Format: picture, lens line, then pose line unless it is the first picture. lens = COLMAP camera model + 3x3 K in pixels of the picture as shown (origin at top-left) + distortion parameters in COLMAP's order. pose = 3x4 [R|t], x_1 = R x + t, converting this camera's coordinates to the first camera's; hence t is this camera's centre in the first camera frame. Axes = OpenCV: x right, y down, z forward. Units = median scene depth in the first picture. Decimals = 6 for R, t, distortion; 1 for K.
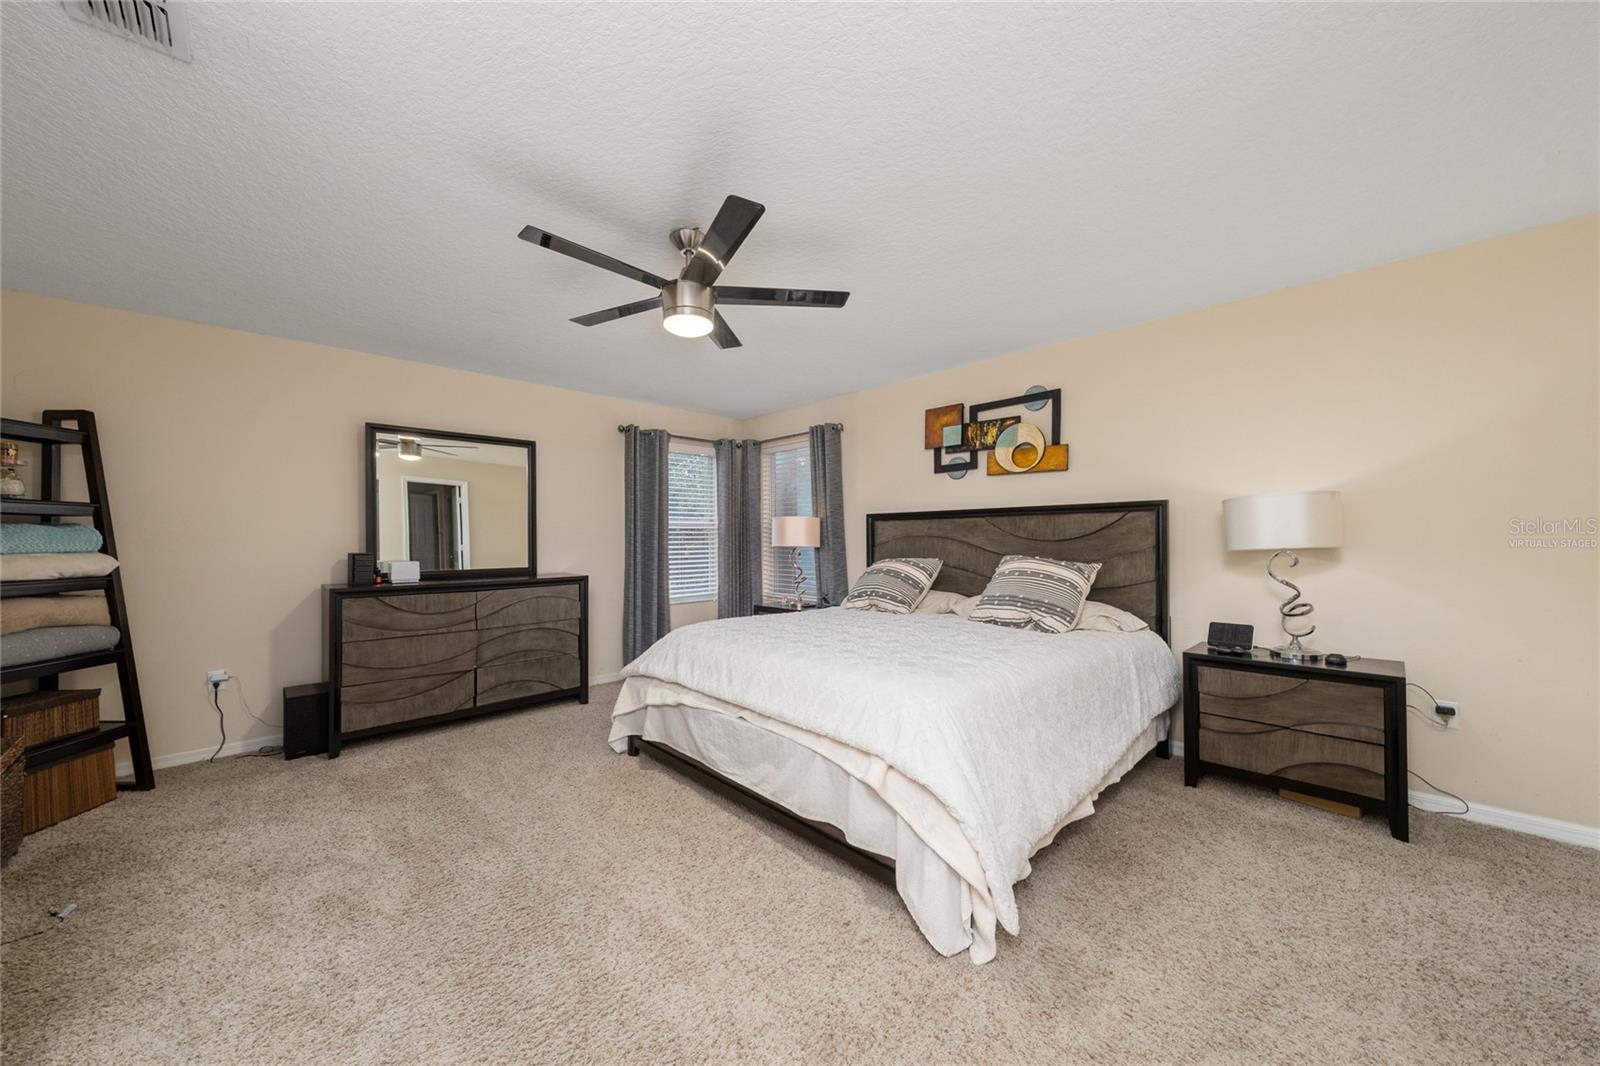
lens RADIAL K [[548.8, 0, 795.0], [0, 548.8, 546.0], [0, 0, 1]] dist [-0.000964, 0.000202]
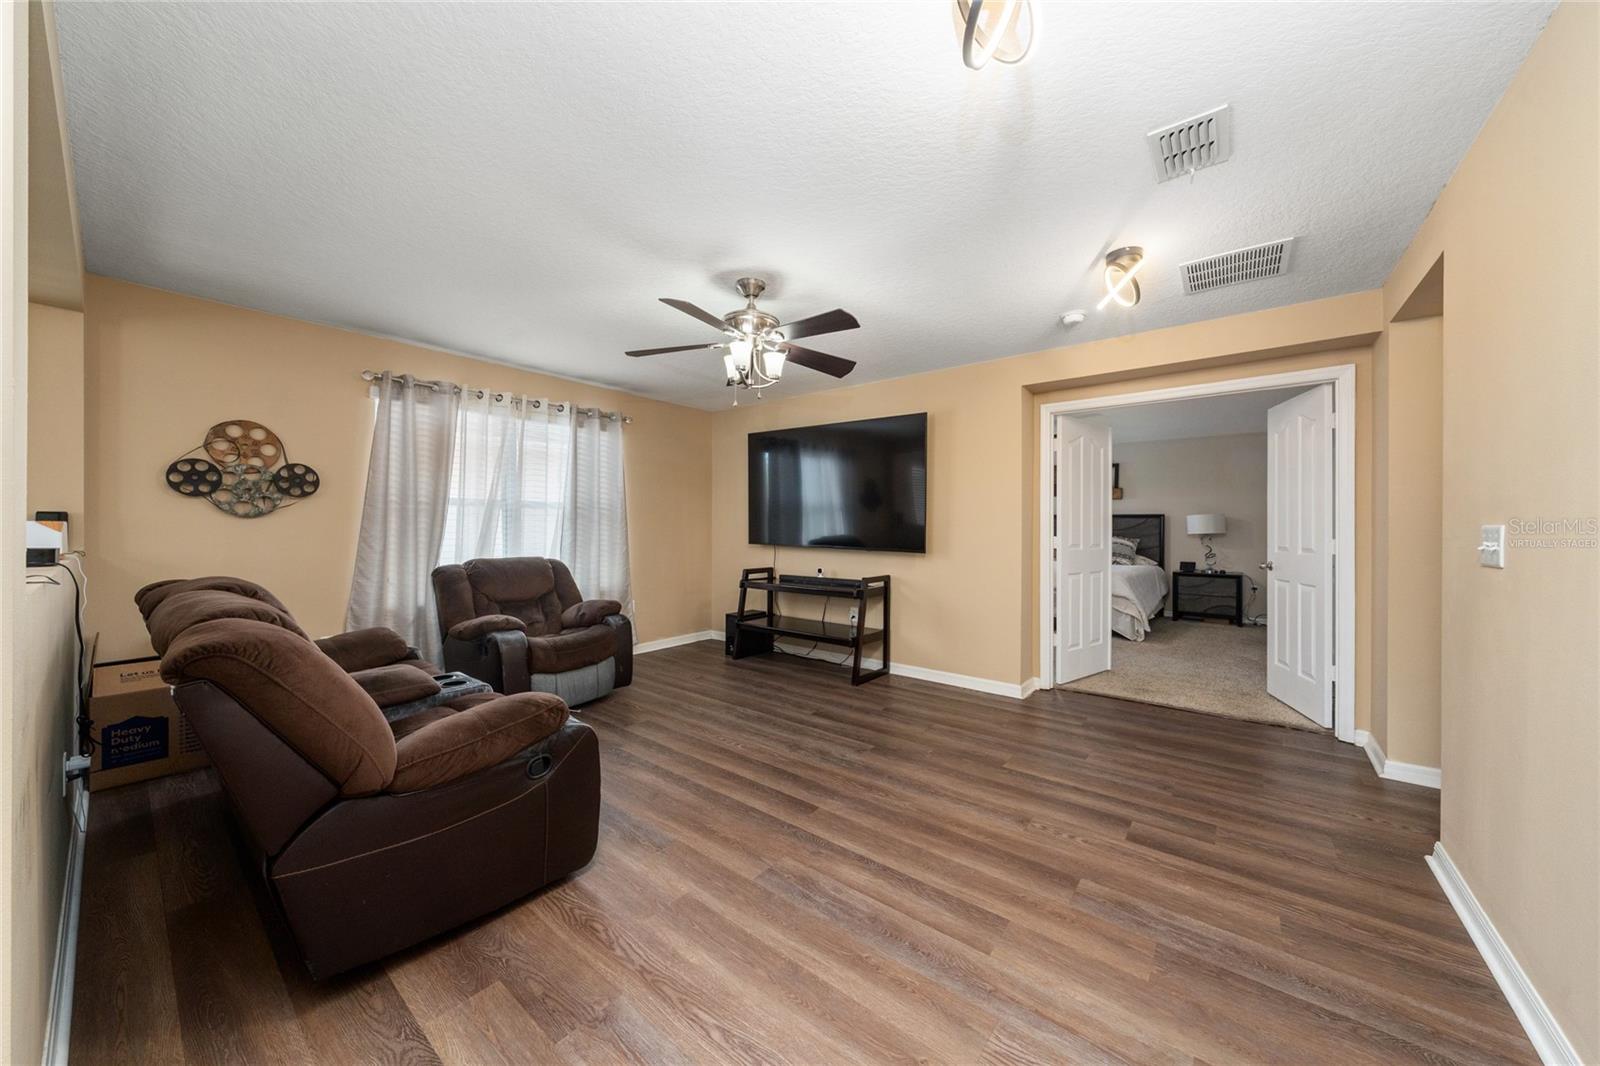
lens RADIAL K [[548.8, 0, 806.0], [0, 548.8, 524.6], [0, 0, 1]] dist [-0.000964, 0.000202]
pose [[0.990416, 0.017701, 0.136975, -1.518400], [-0.017408, 0.999843, -0.003333, 0.000635], [-0.137013, 0.000917, 0.990569, -1.494141]]
